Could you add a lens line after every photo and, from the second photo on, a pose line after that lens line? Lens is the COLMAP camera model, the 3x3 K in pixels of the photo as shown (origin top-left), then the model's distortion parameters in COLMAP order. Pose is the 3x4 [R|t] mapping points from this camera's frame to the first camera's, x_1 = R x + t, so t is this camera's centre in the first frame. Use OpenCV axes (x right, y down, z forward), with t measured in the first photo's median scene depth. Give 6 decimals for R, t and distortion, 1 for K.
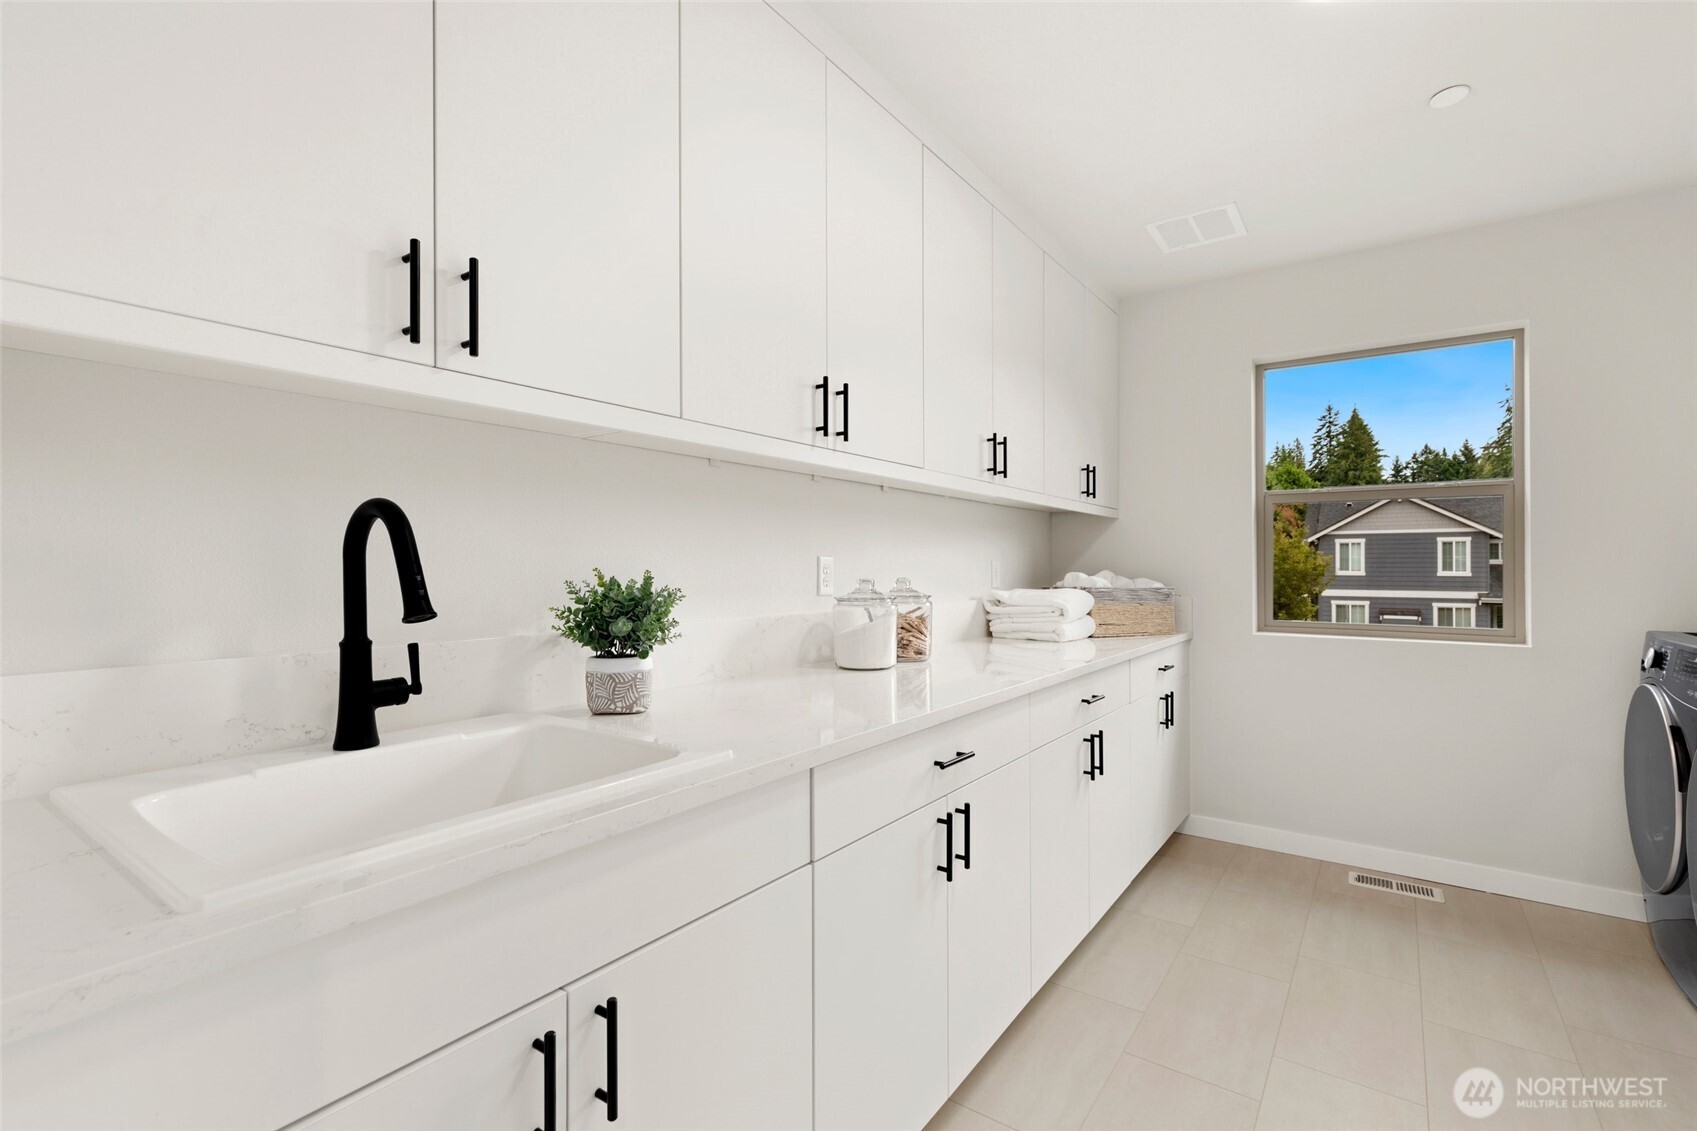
lens RADIAL K [[766.9, 0, 856.8], [0, 766.9, 564.6], [0, 0, 1]] dist [0.008069, -0.000636]
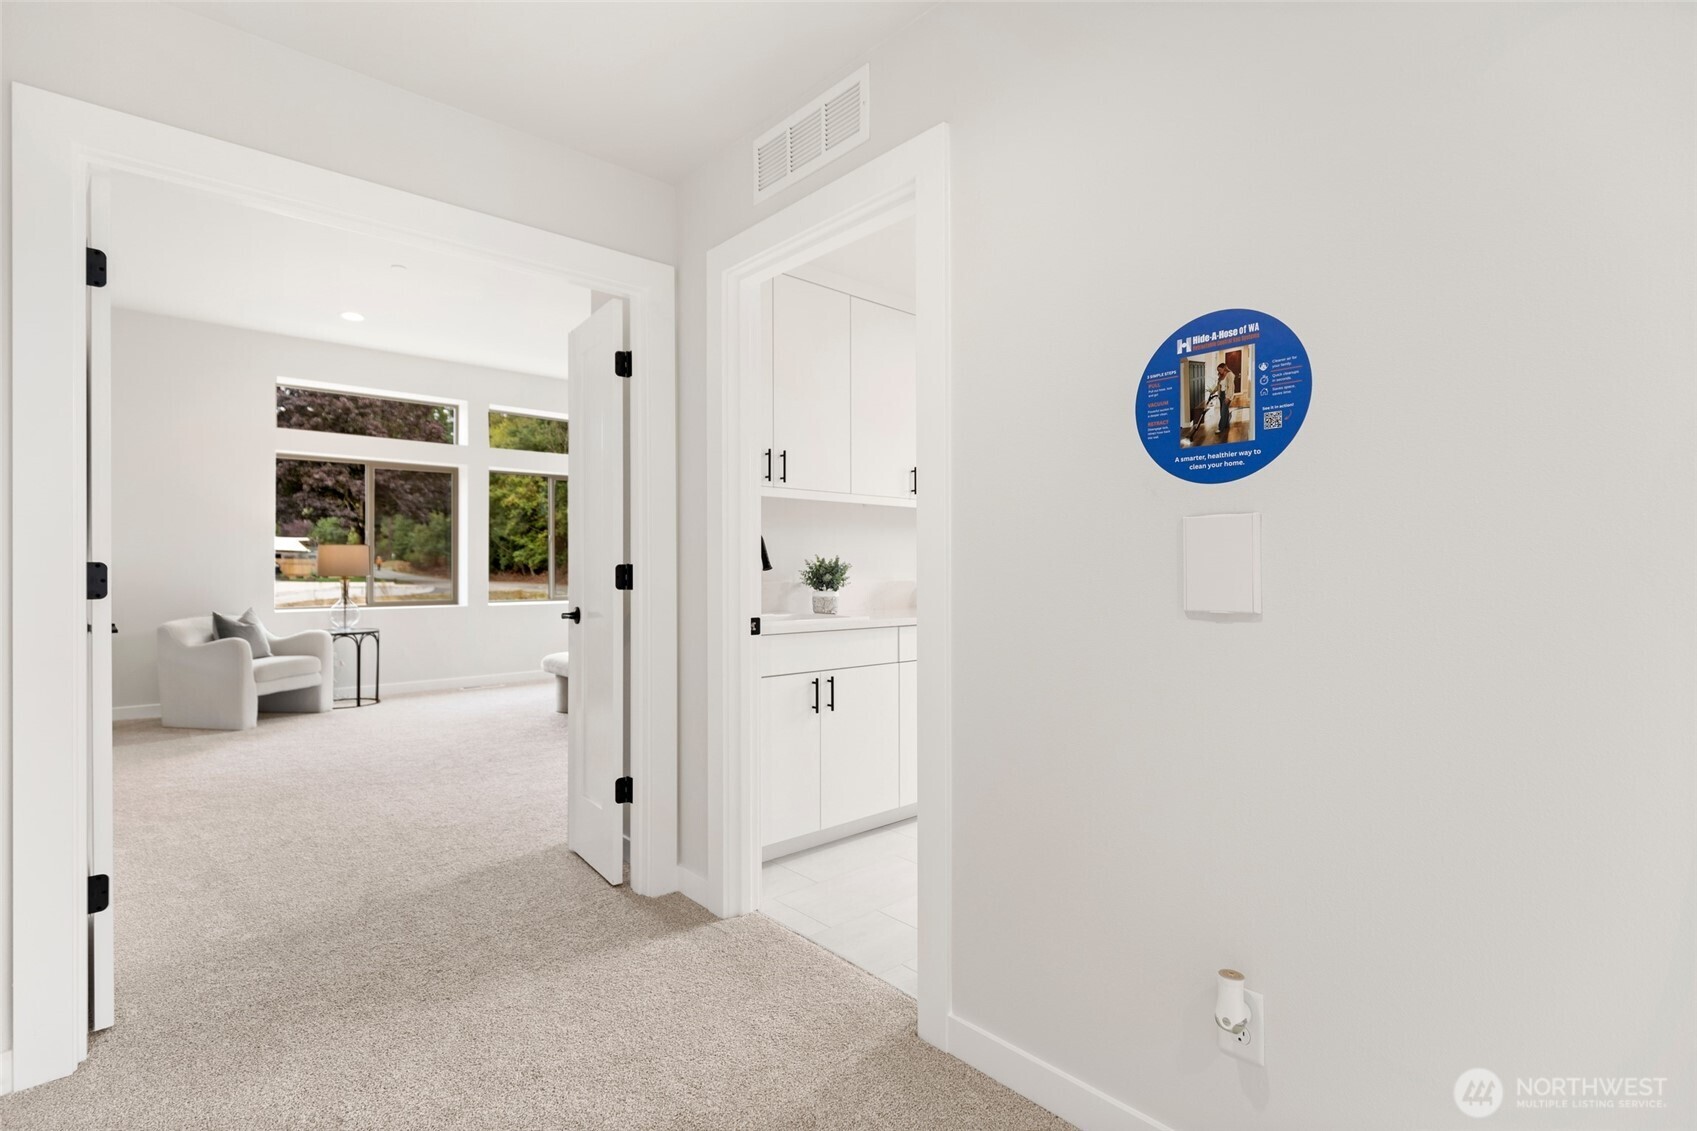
lens RADIAL K [[799.3, 0, 858.2], [0, 799.3, 566.0], [0, 0, 1]] dist [0.008713, -0.001121]
pose [[0.980202, 0.003559, -0.197967, 0.304958], [-0.005288, 0.999952, -0.008204, 0.061226], [0.197929, 0.009088, 0.980174, -1.514008]]
